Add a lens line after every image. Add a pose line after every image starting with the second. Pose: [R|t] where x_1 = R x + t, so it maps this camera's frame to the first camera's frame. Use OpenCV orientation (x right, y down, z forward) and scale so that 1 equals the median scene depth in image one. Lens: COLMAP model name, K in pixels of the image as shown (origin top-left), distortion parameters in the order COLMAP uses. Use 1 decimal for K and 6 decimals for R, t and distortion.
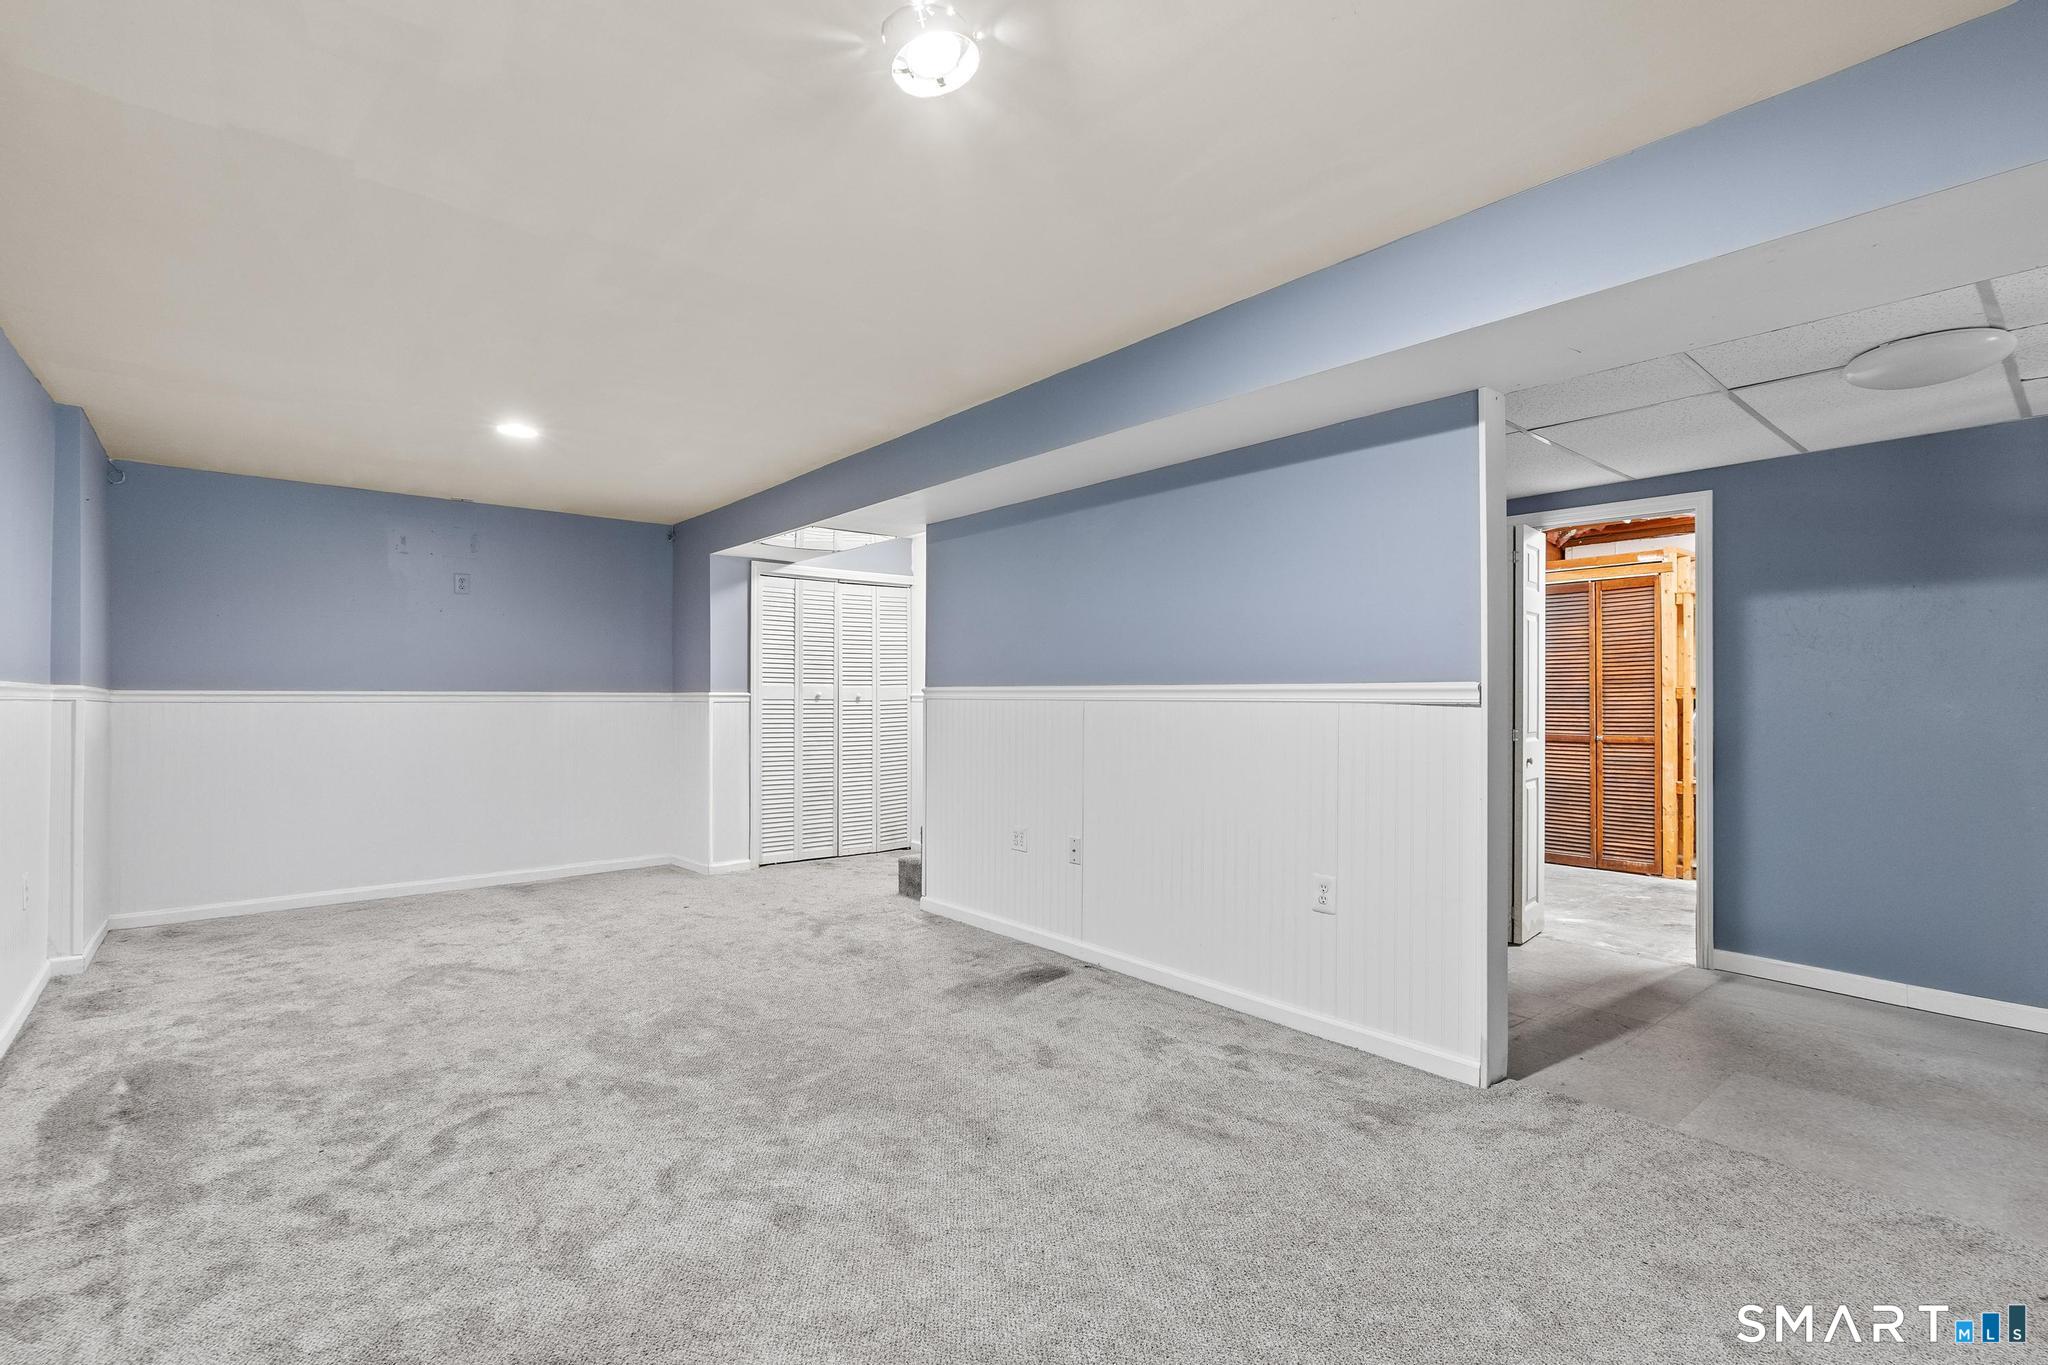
lens RADIAL K [[928.3, 0, 1017.9], [0, 928.3, 689.3], [0, 0, 1]] dist [-0.013288, 0.003344]
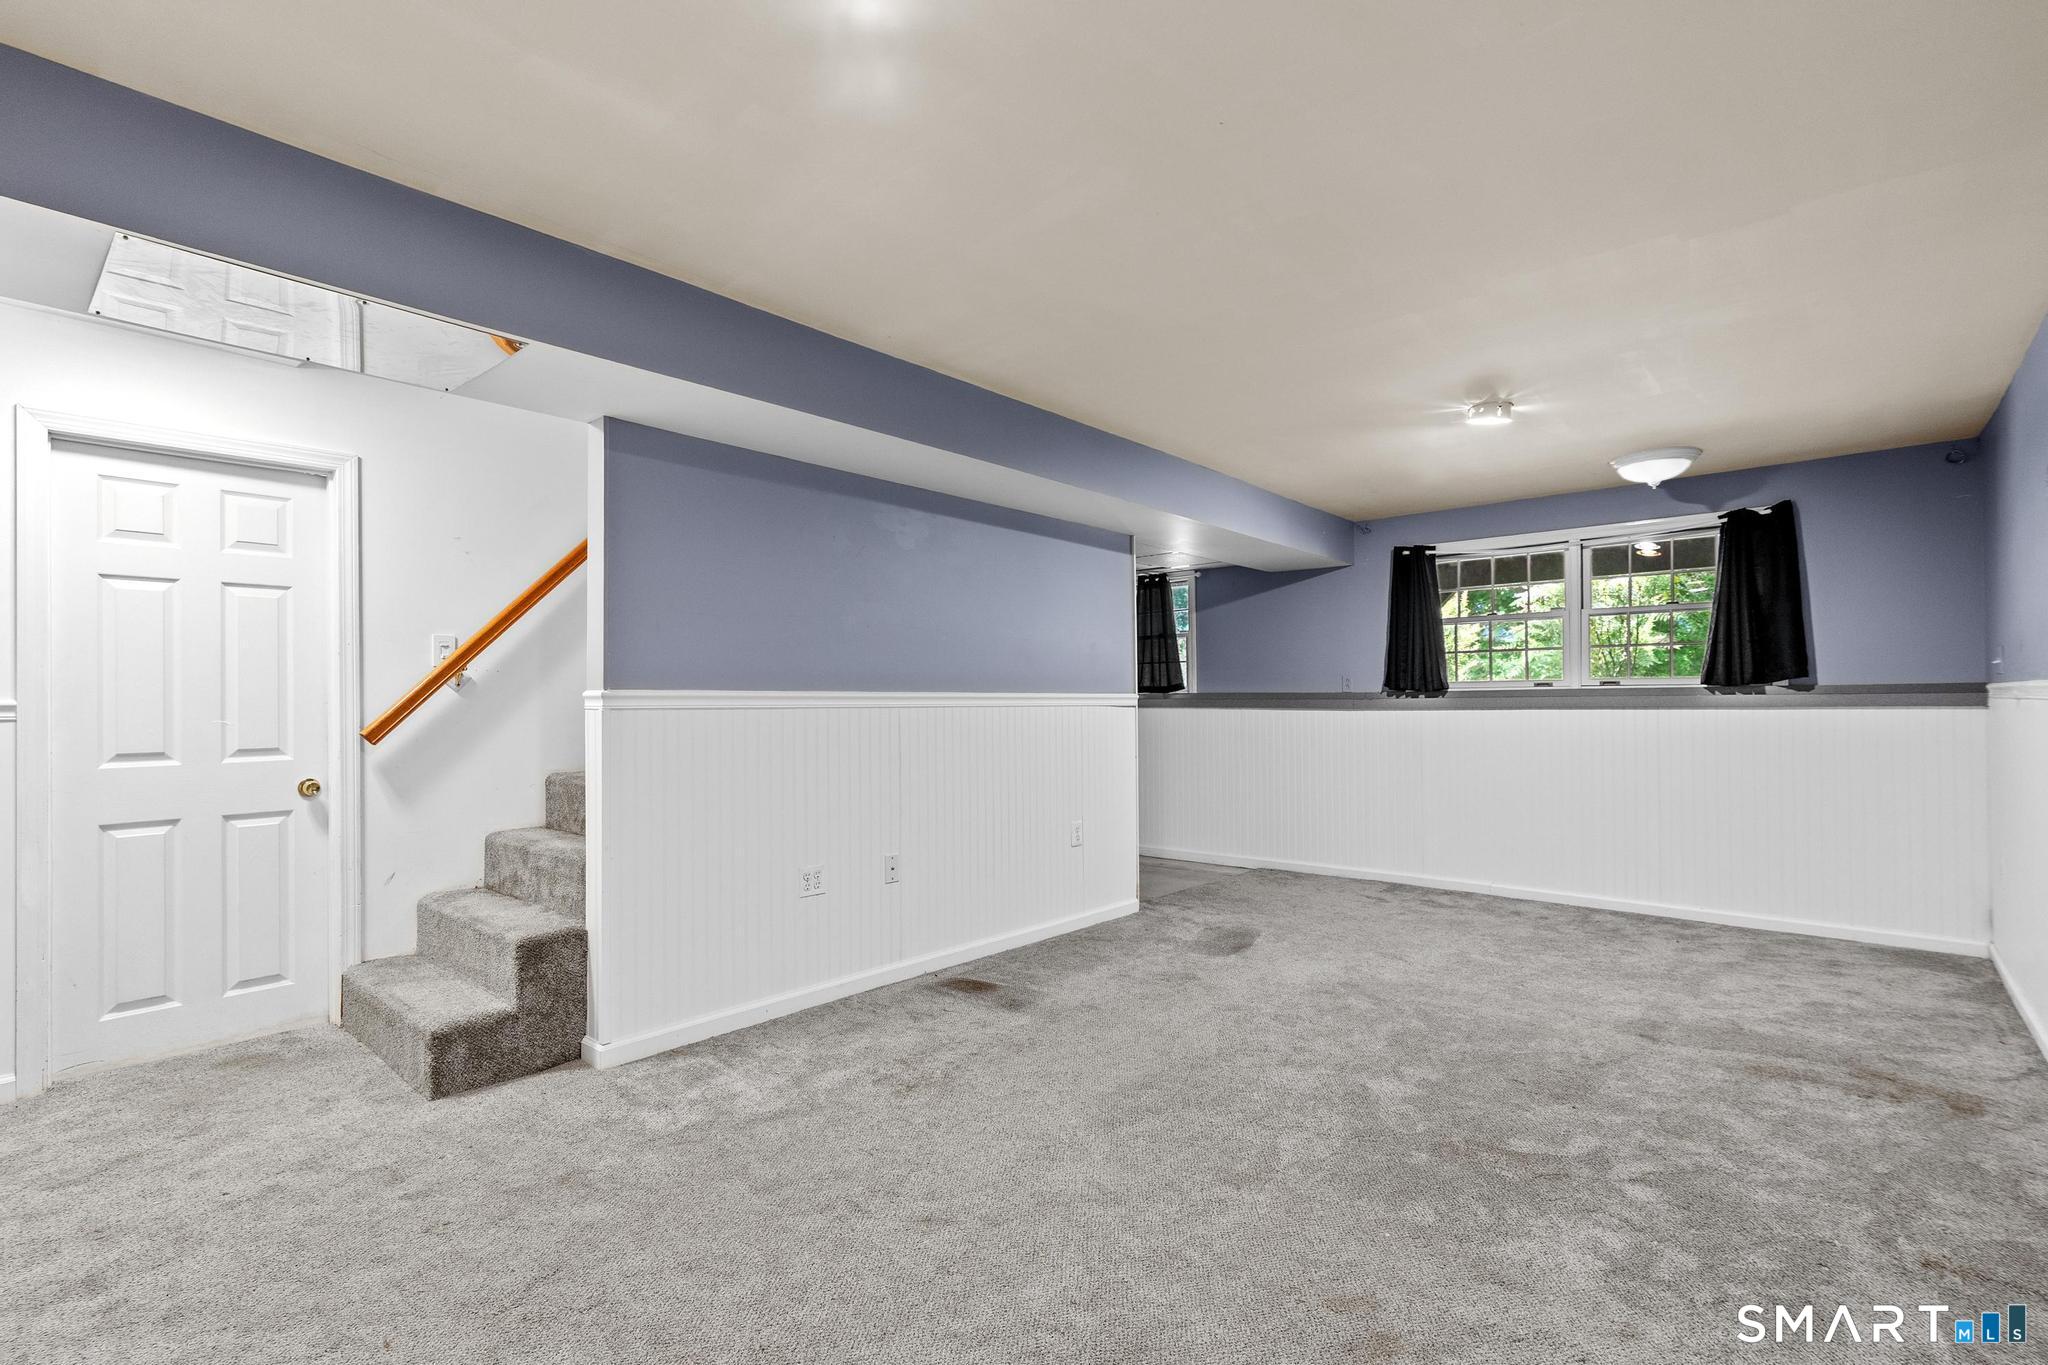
lens RADIAL K [[928.3, 0, 1020.7], [0, 928.3, 688.1], [0, 0, 1]] dist [-0.013288, 0.003344]
pose [[-0.137826, 0.006807, 0.990433, -0.917622], [-0.007753, 0.999938, -0.007951, -0.001213], [-0.990426, -0.008774, -0.137765, 1.042784]]
